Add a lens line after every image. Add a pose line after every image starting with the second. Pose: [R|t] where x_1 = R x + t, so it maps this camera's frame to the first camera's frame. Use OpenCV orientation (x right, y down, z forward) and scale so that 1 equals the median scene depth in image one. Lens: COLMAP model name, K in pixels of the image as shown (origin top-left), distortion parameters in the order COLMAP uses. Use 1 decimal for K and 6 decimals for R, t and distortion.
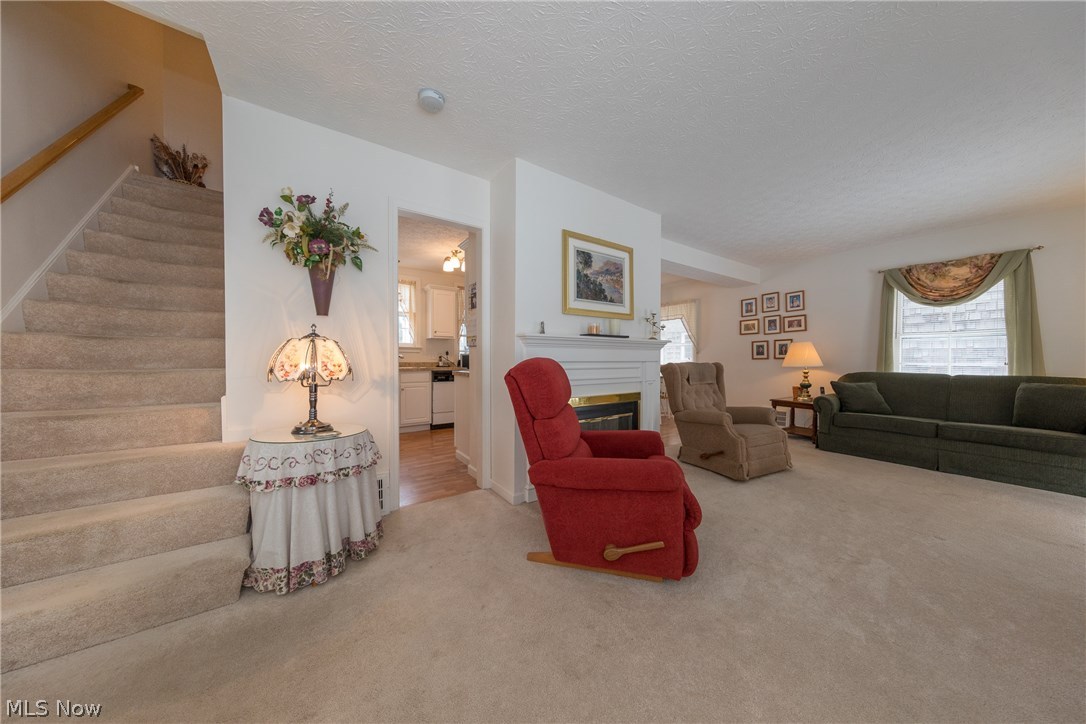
lens RADIAL K [[350.0, 0, 548.7], [0, 350.0, 363.0], [0, 0, 1]] dist [0.000928, 0.000544]
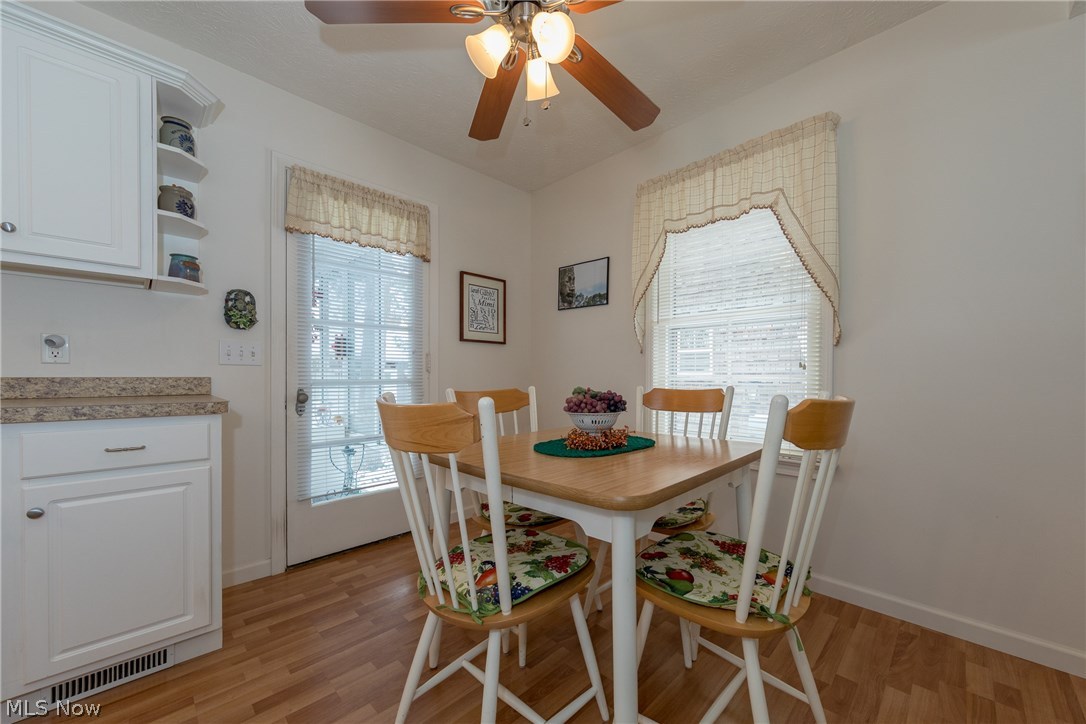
lens RADIAL K [[411.1, 0, 570.4], [0, 411.1, 380.5], [0, 0, 1]] dist [0.001399, -0.001079]
pose [[0.983327, 0.001591, 0.181837, 0.380823], [-0.001555, 0.999999, -0.000344, -0.004219], [-0.181838, 0.000056, 0.983329, 1.534516]]
